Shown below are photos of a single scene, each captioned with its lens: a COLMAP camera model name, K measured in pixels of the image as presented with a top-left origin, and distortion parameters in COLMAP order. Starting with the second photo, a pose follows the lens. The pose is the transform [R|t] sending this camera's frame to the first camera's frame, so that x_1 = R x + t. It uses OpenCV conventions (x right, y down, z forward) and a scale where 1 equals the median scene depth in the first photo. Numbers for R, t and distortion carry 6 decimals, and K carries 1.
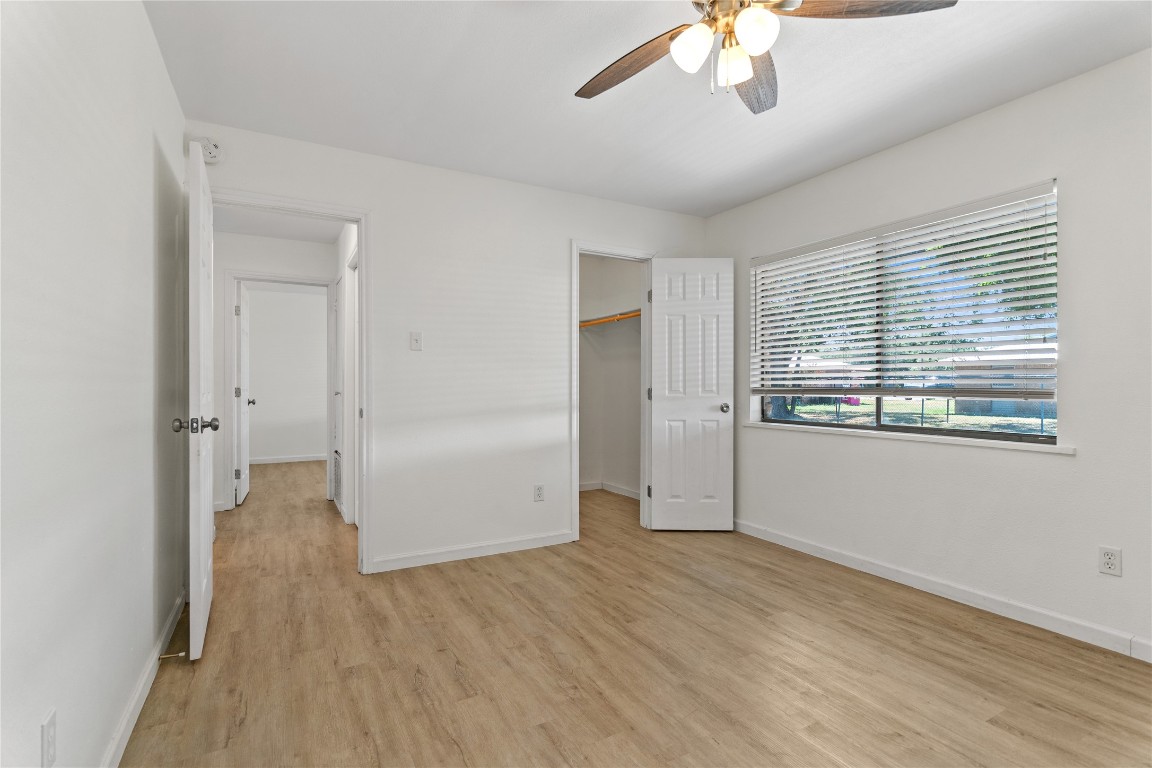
lens RADIAL K [[552.0, 0, 583.3], [0, 552.0, 379.5], [0, 0, 1]] dist [0.001055, -0.001601]
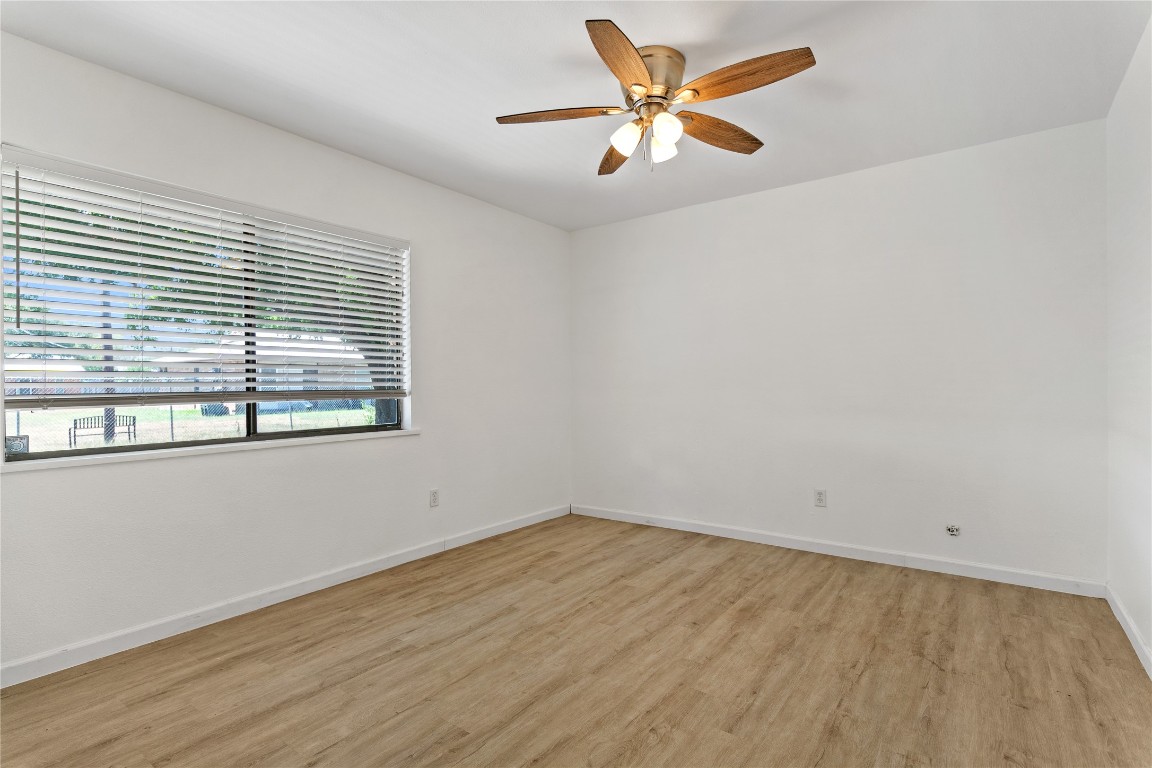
lens RADIAL K [[552.0, 0, 584.4], [0, 552.0, 389.3], [0, 0, 1]] dist [0.001055, -0.001601]
pose [[-0.415483, -0.005626, 0.909583, -0.570691], [0.000952, 0.999978, 0.006620, 0.006692], [-0.909600, 0.003617, -0.415469, 1.089383]]
